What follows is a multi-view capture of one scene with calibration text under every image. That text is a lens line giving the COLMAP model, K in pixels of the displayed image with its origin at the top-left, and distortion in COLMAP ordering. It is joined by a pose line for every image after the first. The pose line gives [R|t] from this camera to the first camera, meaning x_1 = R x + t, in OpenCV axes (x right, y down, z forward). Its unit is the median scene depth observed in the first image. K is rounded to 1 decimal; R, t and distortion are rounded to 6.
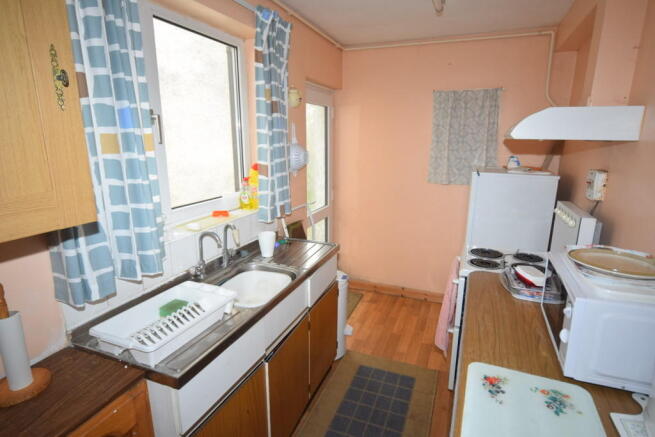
lens RADIAL K [[351.5, 0, 330.8], [0, 351.5, 217.9], [0, 0, 1]] dist [-0.004978, -0.002287]
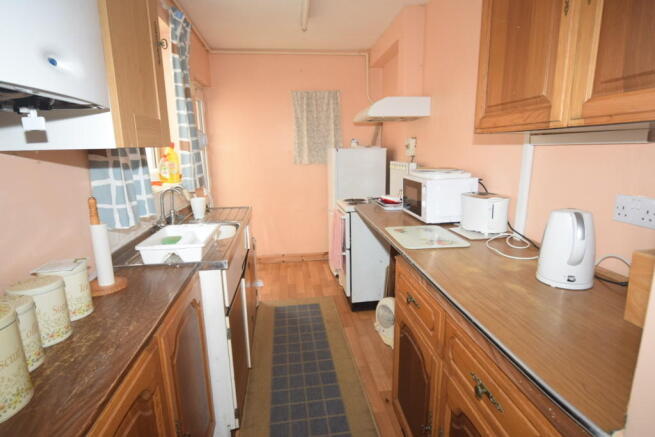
lens RADIAL K [[351.5, 0, 330.8], [0, 351.5, 217.9], [0, 0, 1]] dist [-0.004978, -0.002287]
pose [[0.871021, -0.120664, 0.476196, -0.351785], [0.136650, 0.990619, 0.001065, 0.162063], [-0.471857, 0.064145, 0.879339, -0.228955]]
